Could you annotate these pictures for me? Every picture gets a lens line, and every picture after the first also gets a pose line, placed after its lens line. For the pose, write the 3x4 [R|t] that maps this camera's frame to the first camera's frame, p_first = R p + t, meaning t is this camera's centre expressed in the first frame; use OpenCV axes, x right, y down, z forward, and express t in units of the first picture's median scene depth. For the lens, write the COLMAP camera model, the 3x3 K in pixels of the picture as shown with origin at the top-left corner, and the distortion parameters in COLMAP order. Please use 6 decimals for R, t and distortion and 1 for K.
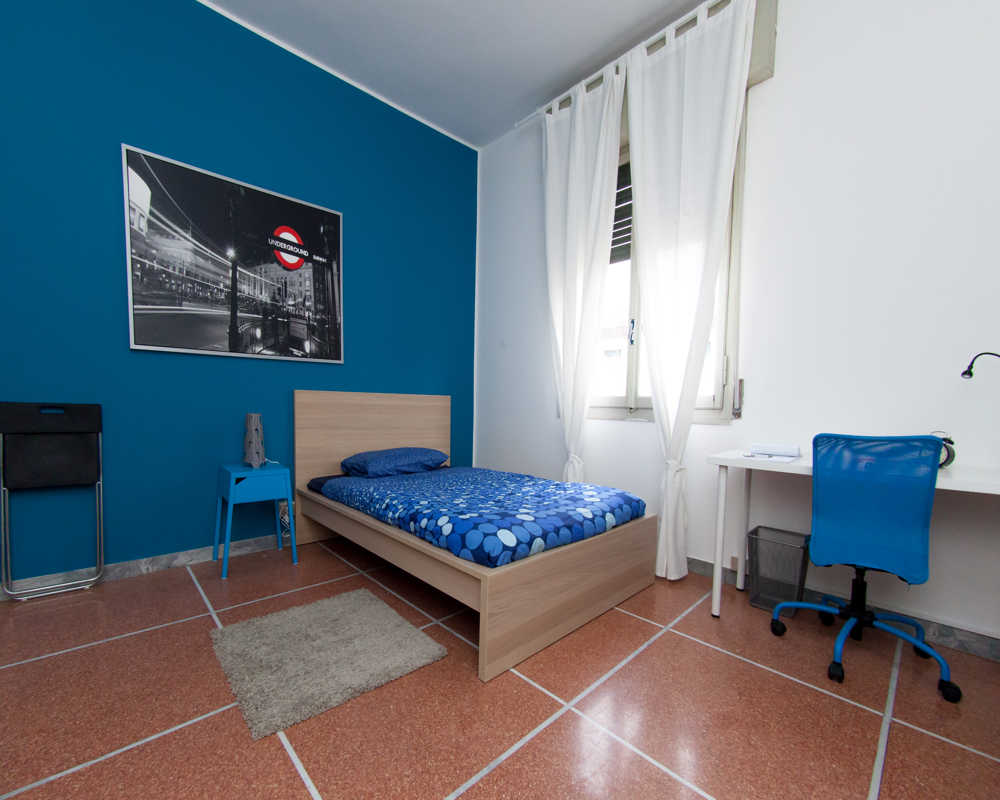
lens RADIAL K [[436.2, 0, 500.0], [0, 436.2, 400.0], [0, 0, 1]] dist [-0.000697, -0.000076]
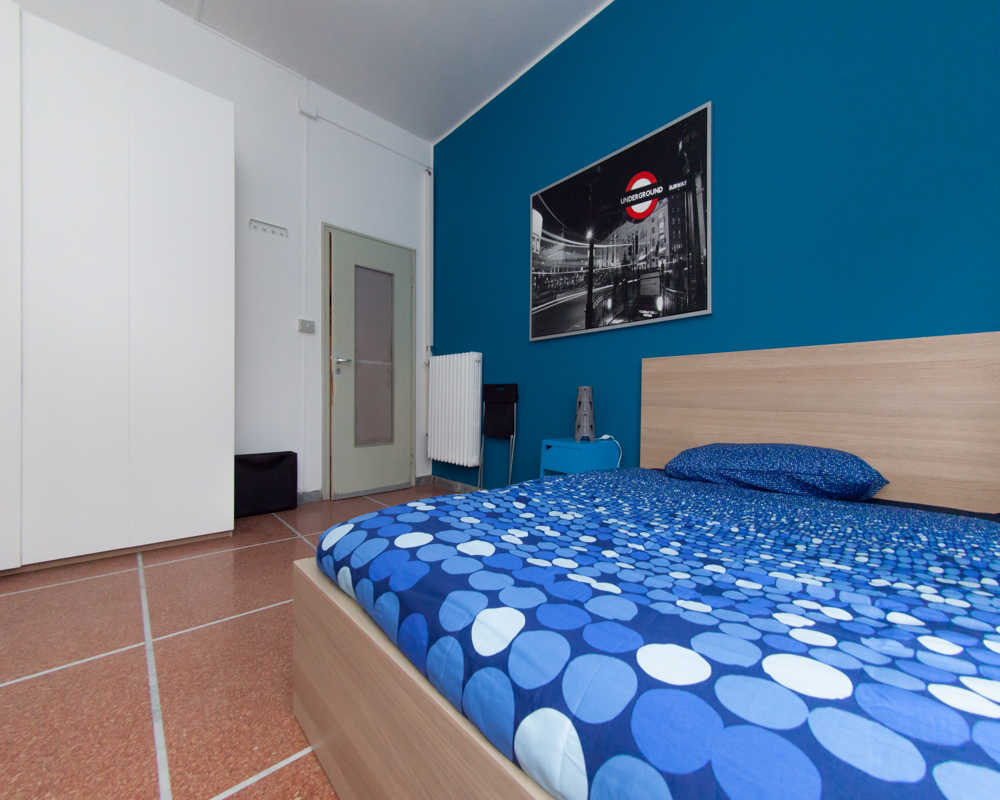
lens RADIAL K [[436.2, 0, 500.0], [0, 436.2, 400.0], [0, 0, 1]] dist [-0.000697, -0.000076]
pose [[-0.088475, -0.038529, -0.995333, 0.403447], [-0.005579, 0.999255, -0.038185, 0.093771], [0.996063, 0.002174, -0.088624, 0.840910]]
